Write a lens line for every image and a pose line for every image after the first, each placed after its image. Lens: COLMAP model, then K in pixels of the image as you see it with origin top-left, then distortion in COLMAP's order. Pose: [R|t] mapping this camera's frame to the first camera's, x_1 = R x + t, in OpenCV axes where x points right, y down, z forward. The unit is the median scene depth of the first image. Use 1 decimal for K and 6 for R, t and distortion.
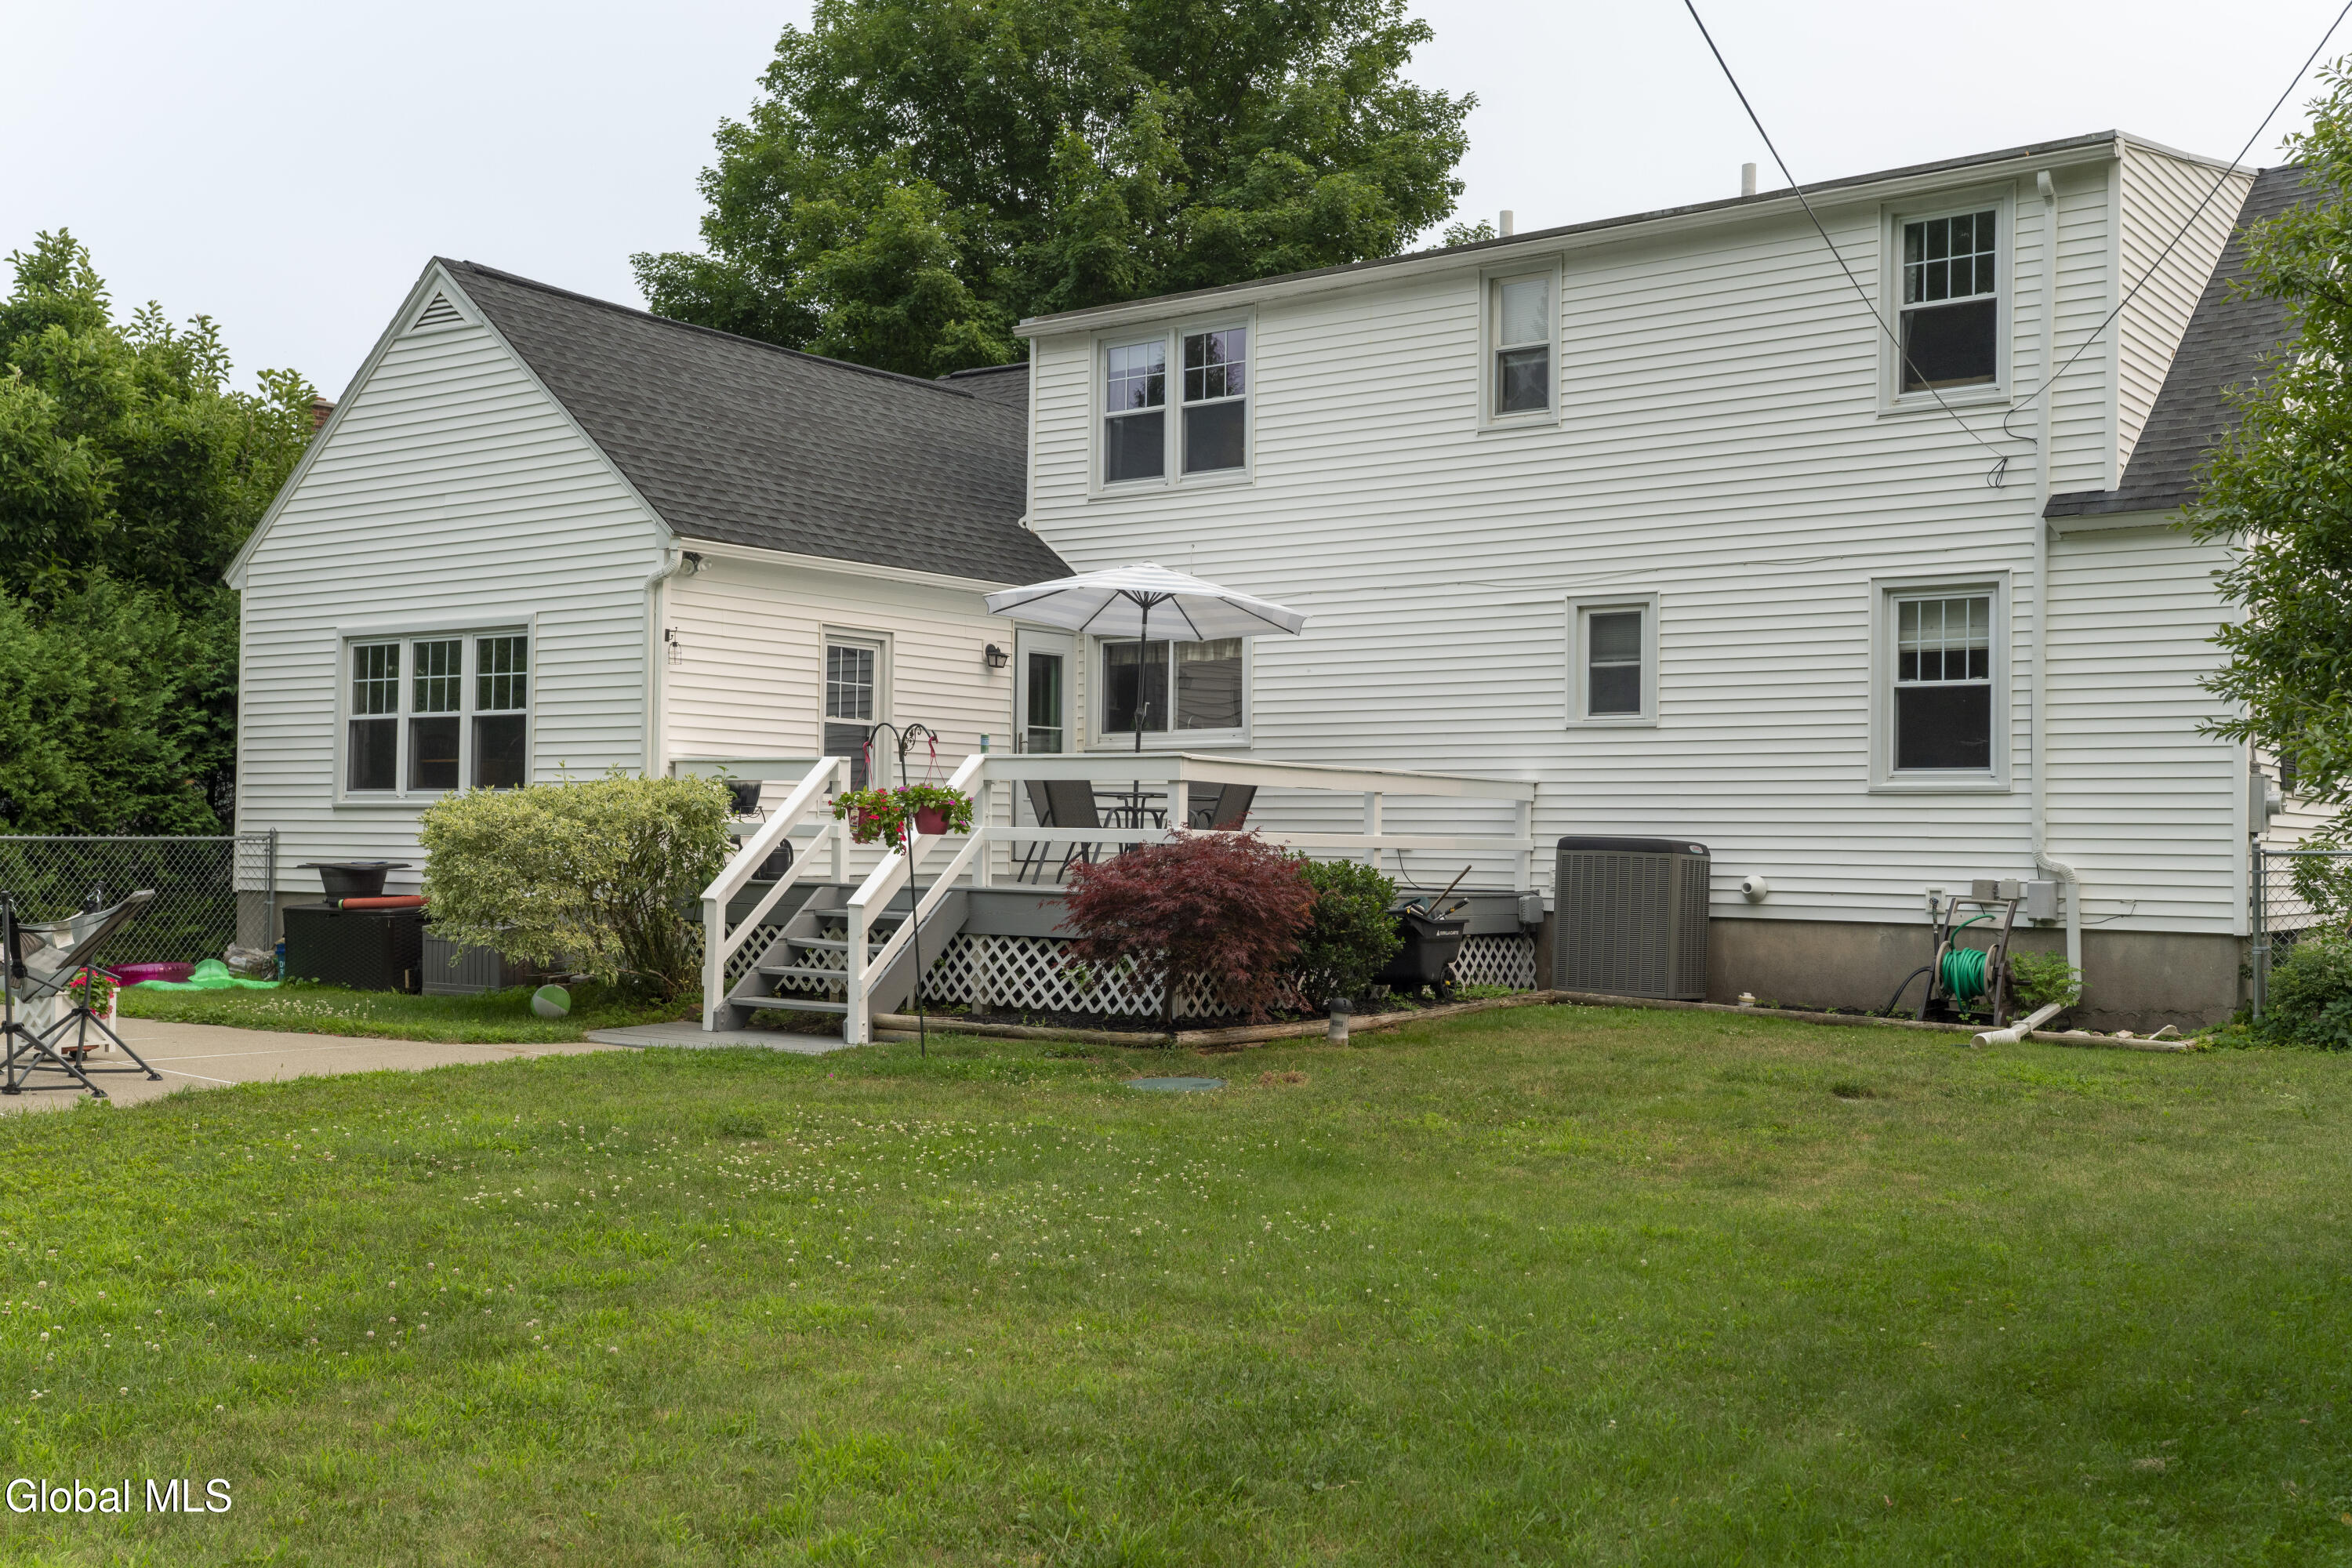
lens RADIAL K [[2327.3, 0, 1173.7], [0, 2327.3, 786.3], [0, 0, 1]] dist [0.040787, 0.000000]
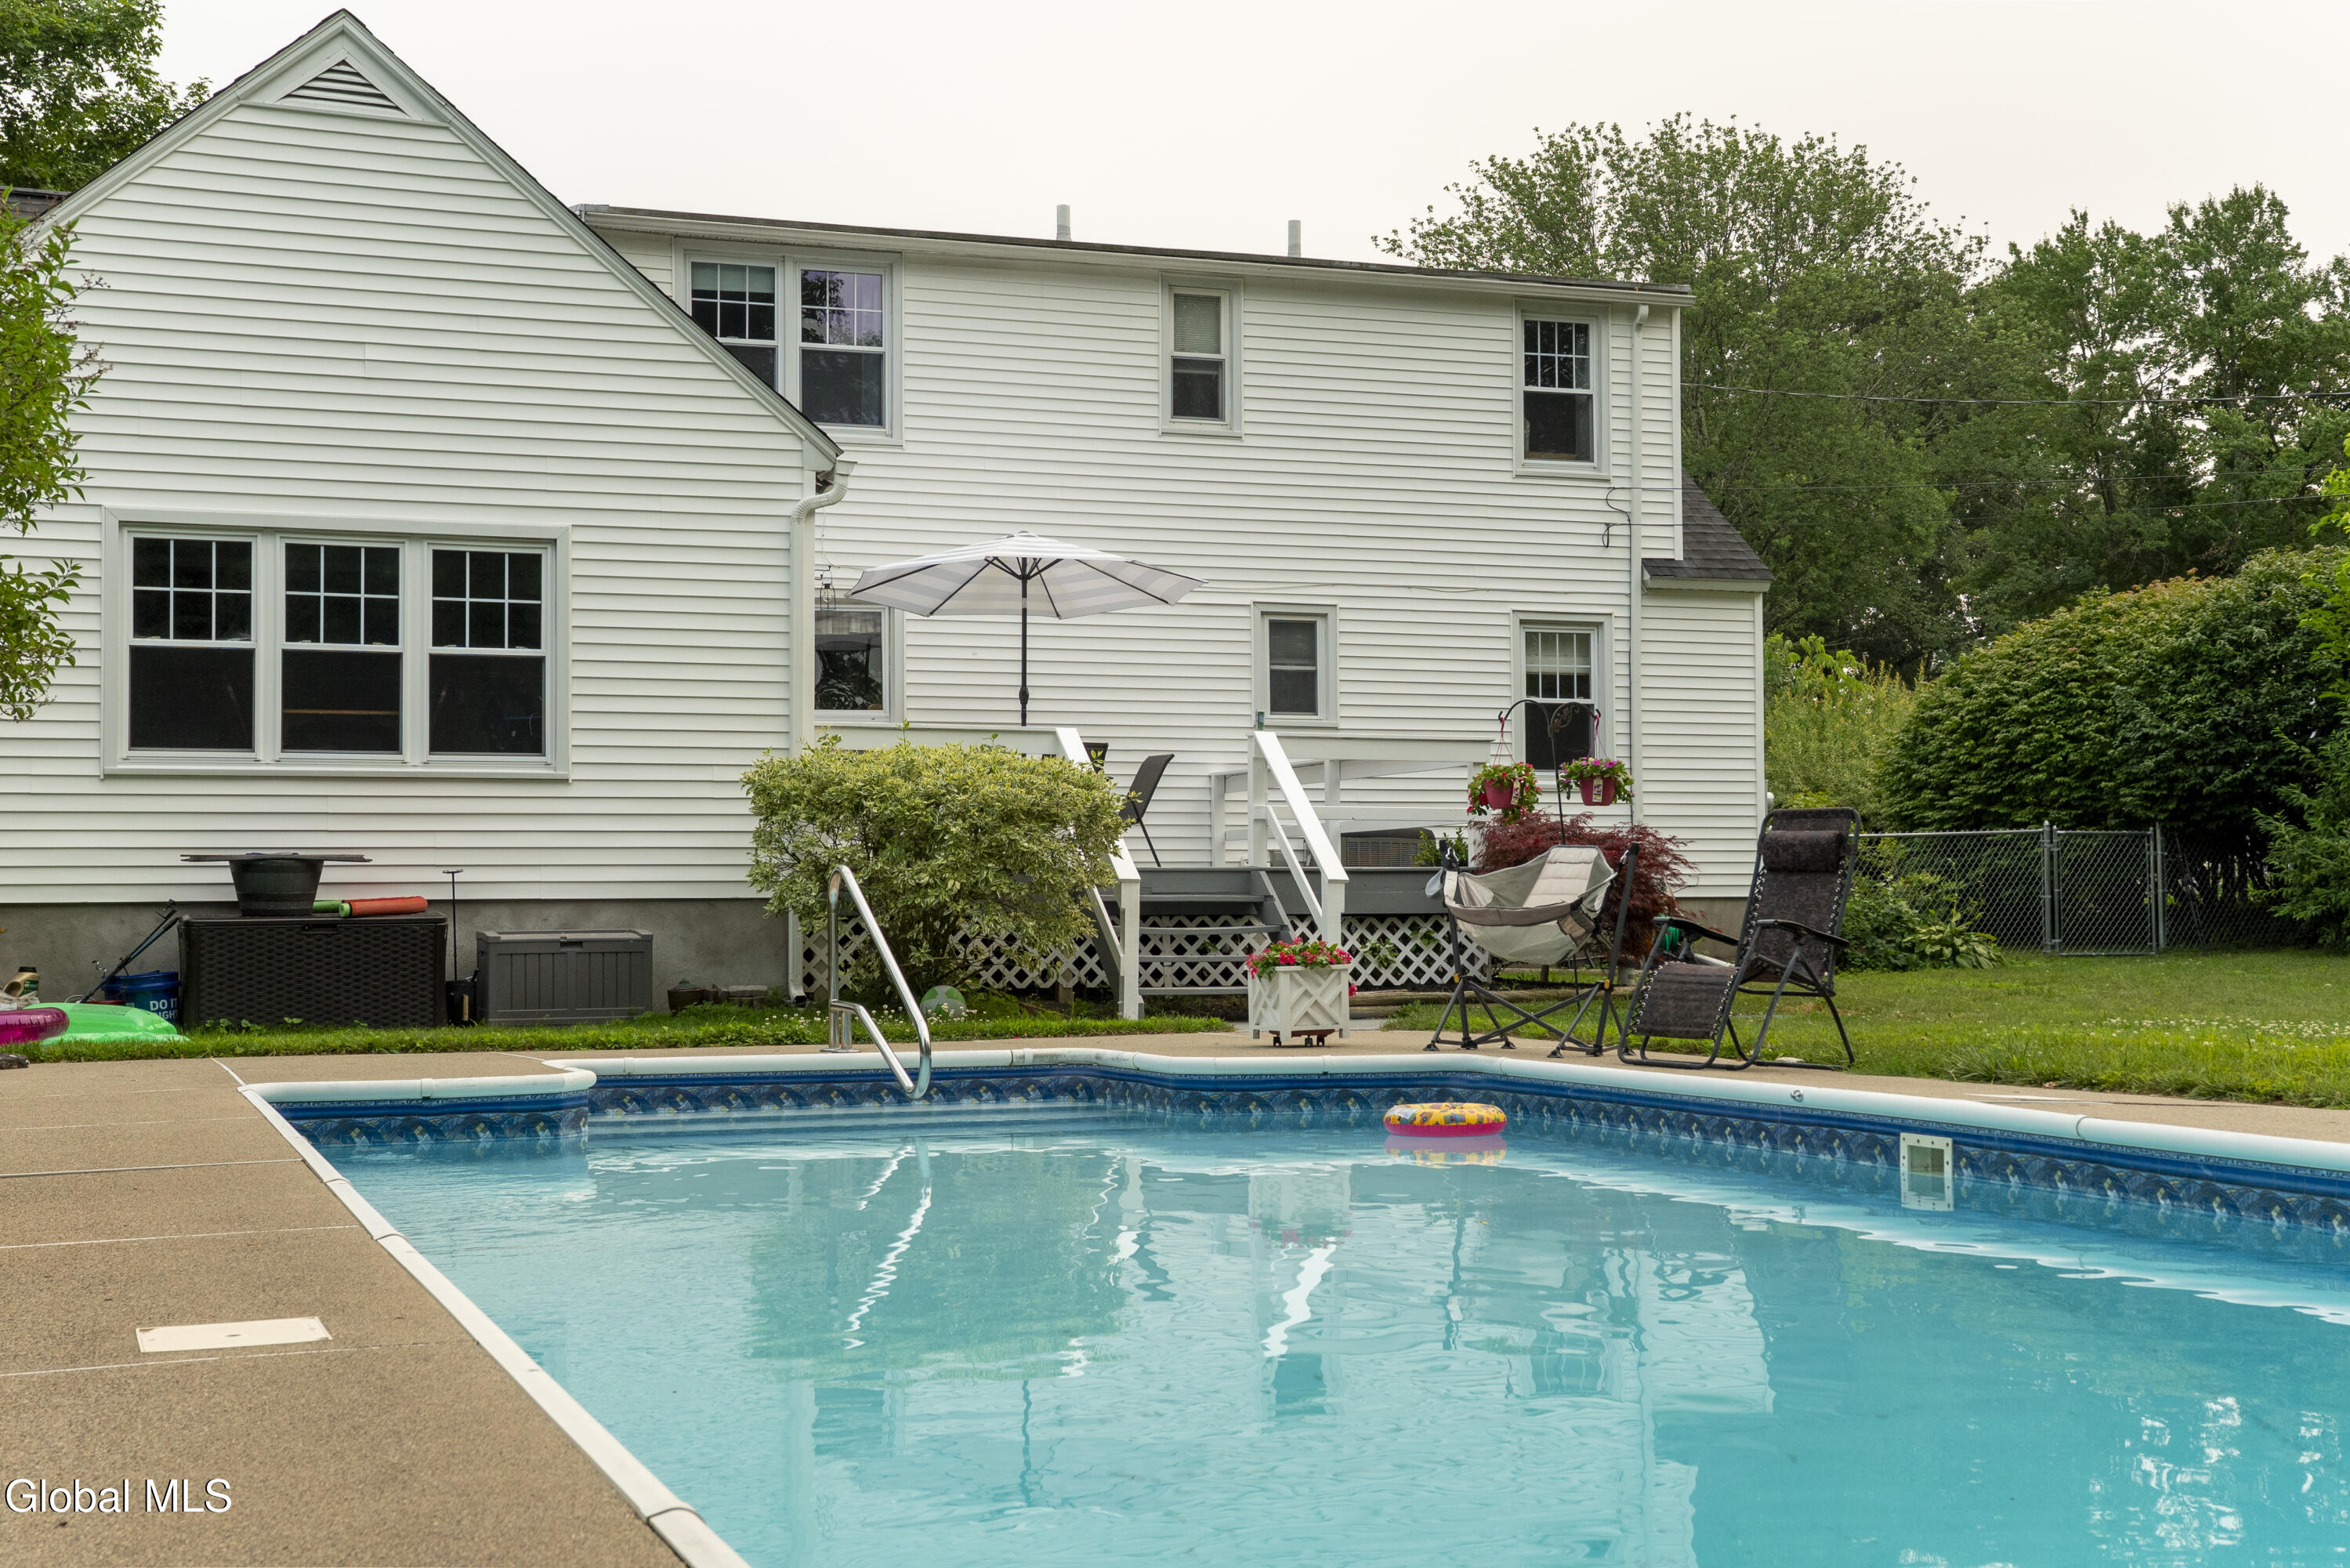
lens RADIAL K [[2898.9, 0, 1171.1], [0, 2898.9, 788.7], [0, 0, 1]] dist [0.064736, 0.000000]
pose [[0.543187, 0.018223, 0.839414, -0.964522], [-0.008843, 0.999833, -0.015983, 0.025524], [-0.839565, 0.001258, 0.543257, 0.313975]]
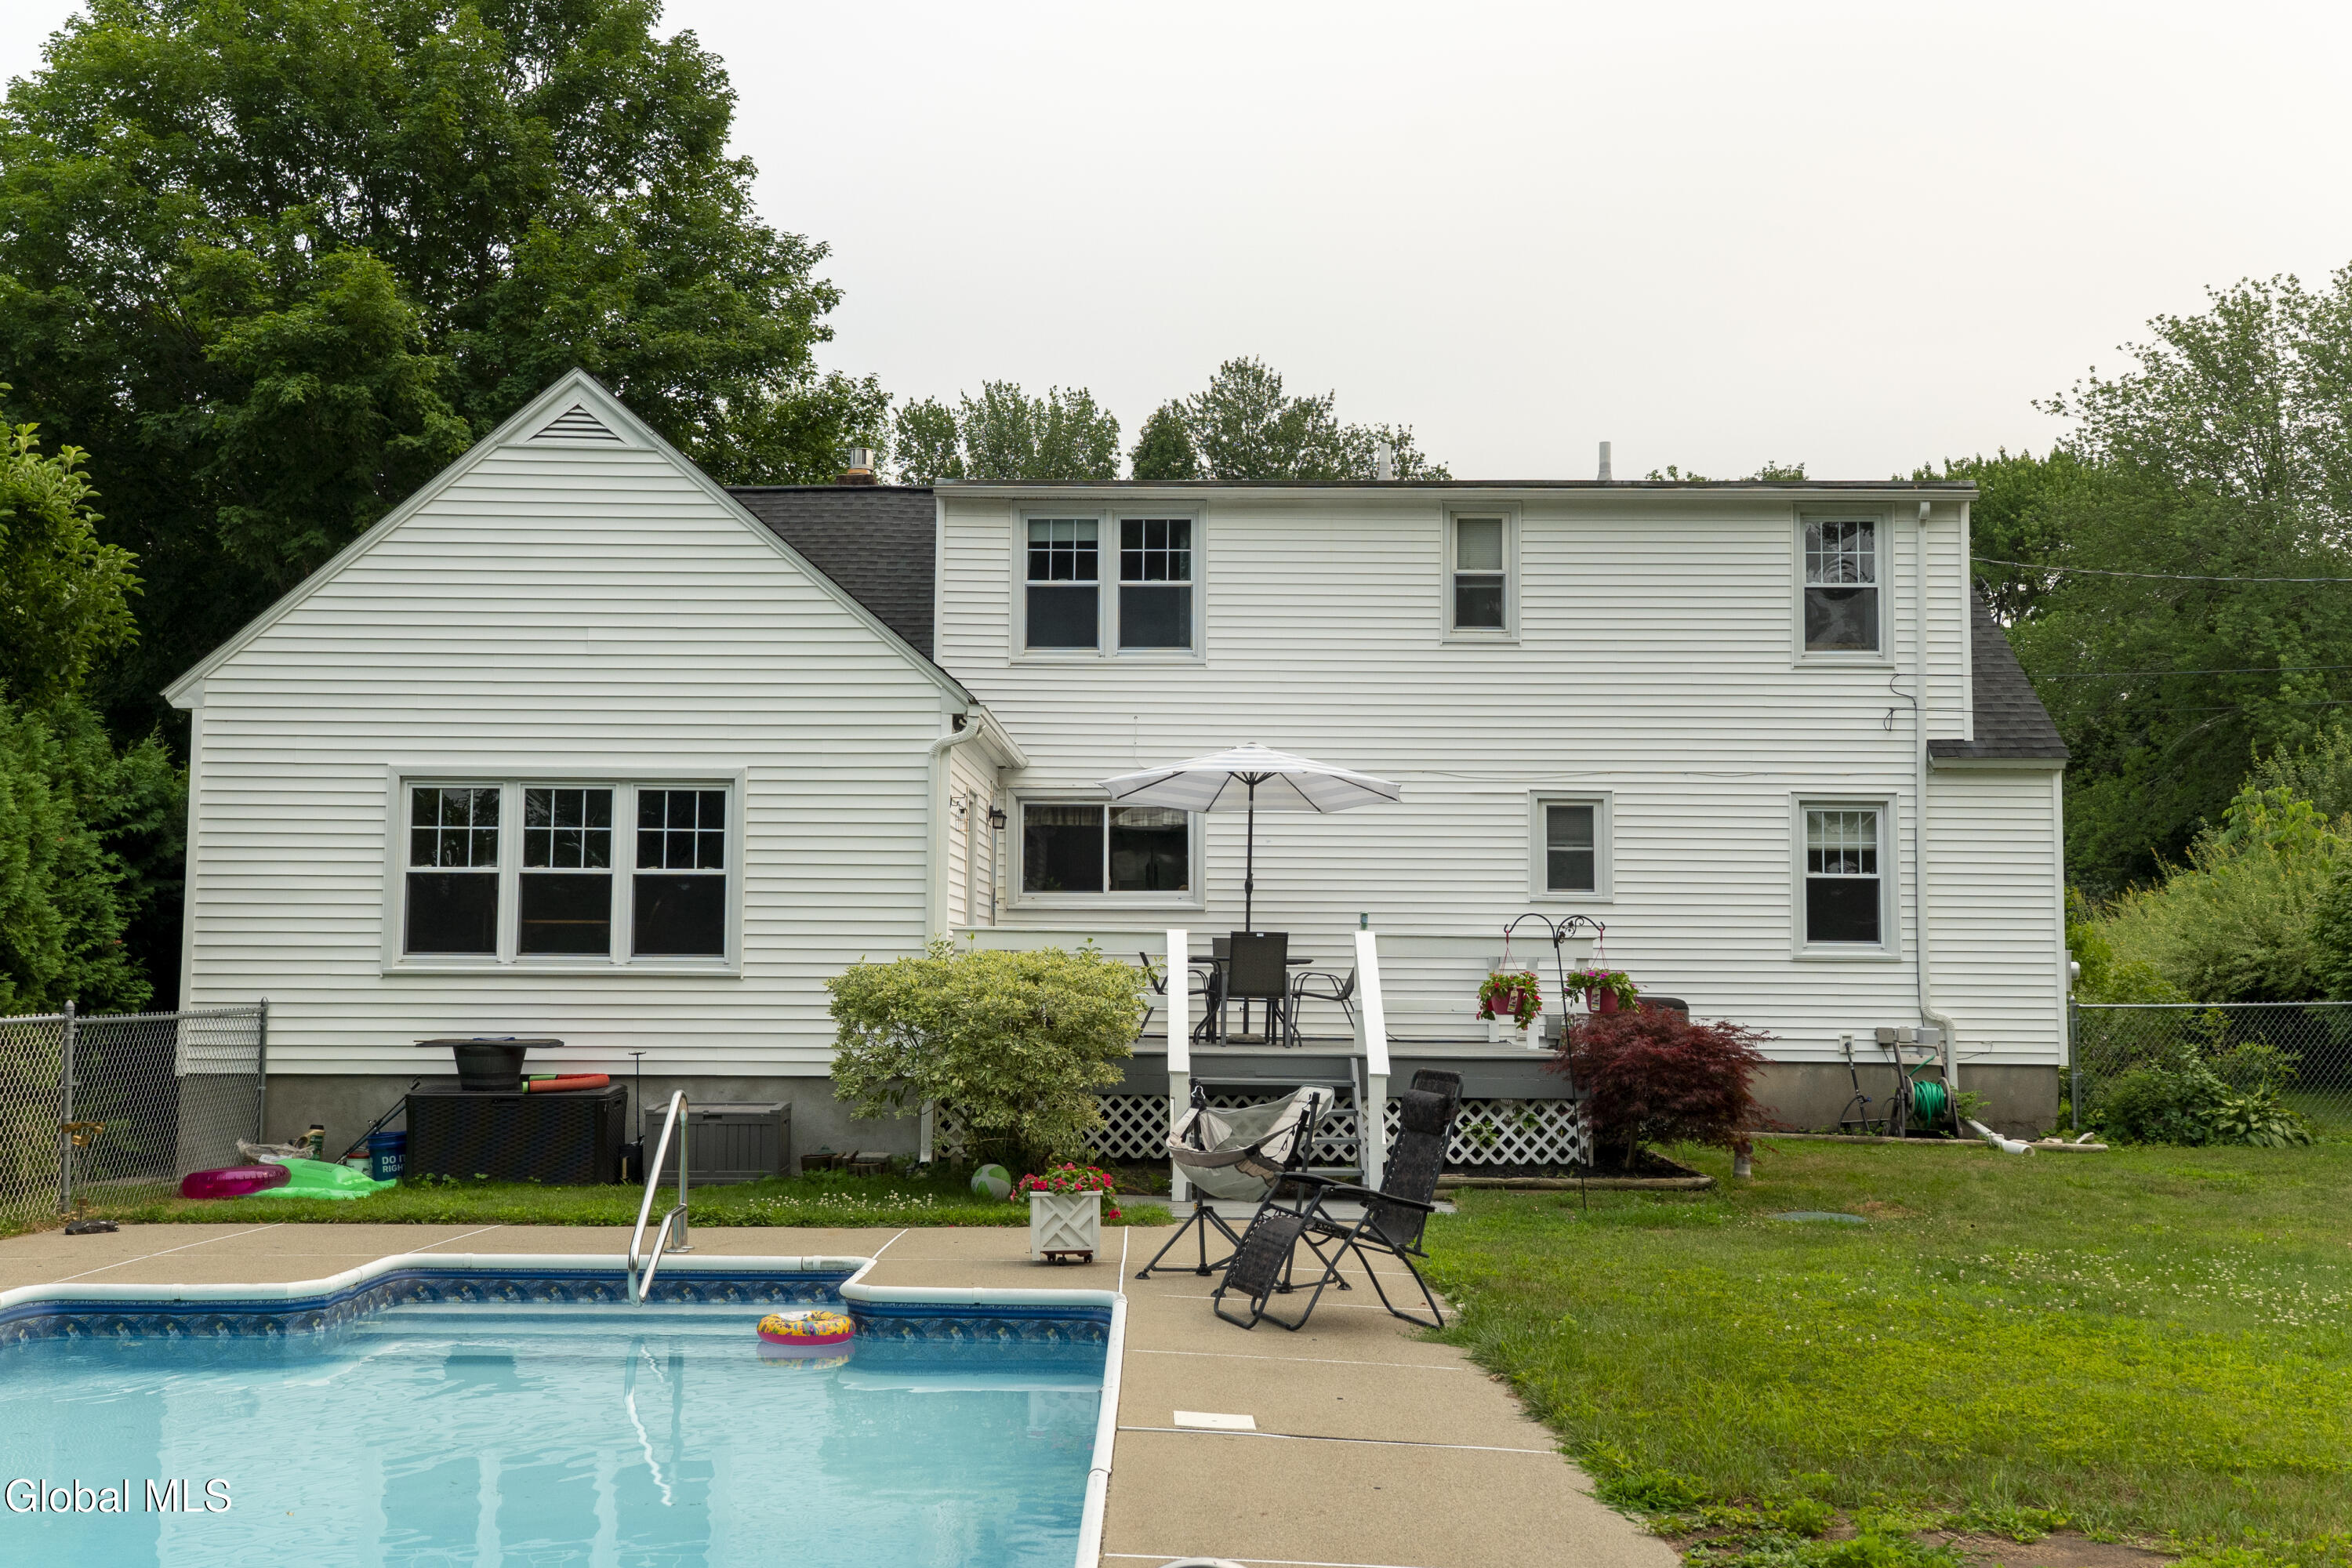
lens RADIAL K [[2439.4, 0, 1179.2], [0, 2439.4, 775.0], [0, 0, 1]] dist [0.043031, 0.000000]
pose [[0.803694, 0.040727, 0.593648, -0.712905], [-0.013265, 0.998633, -0.050553, -0.024023], [-0.594895, 0.032754, 0.803136, 0.110796]]
